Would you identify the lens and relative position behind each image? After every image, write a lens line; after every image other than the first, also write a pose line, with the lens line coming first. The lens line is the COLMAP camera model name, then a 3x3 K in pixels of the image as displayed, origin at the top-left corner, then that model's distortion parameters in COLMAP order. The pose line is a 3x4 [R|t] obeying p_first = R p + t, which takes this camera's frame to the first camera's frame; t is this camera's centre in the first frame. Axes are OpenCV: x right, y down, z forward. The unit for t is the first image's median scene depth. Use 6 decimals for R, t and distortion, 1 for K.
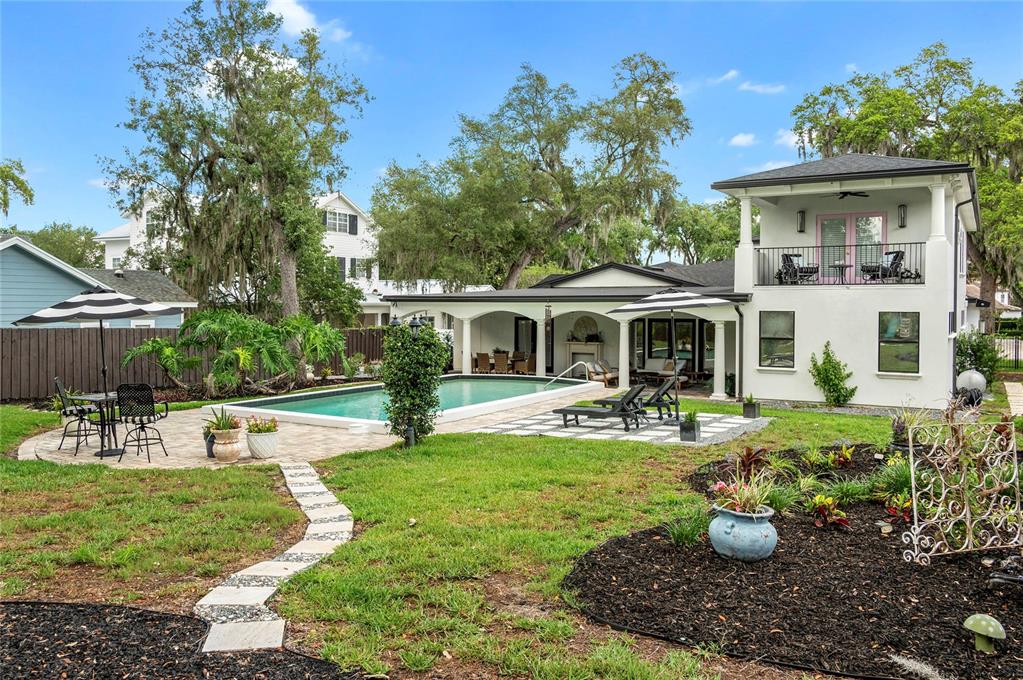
lens RADIAL K [[819.0, 0, 510.2], [0, 819.0, 314.7], [0, 0, 1]] dist [0.000562, 0.002003]
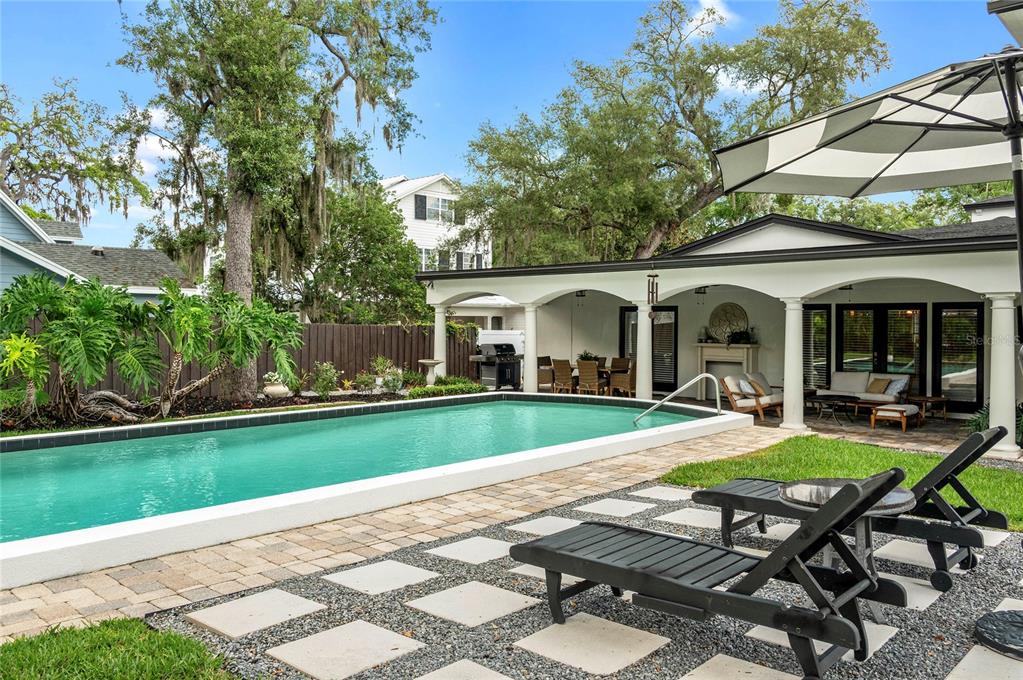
lens RADIAL K [[819.0, 0, 510.2], [0, 819.0, 314.7], [0, 0, 1]] dist [0.000562, 0.002003]
pose [[0.981295, 0.001130, -0.192504, 0.054030], [-0.004736, 0.999822, -0.018276, 0.025447], [0.192450, 0.018846, 0.981126, 0.393566]]
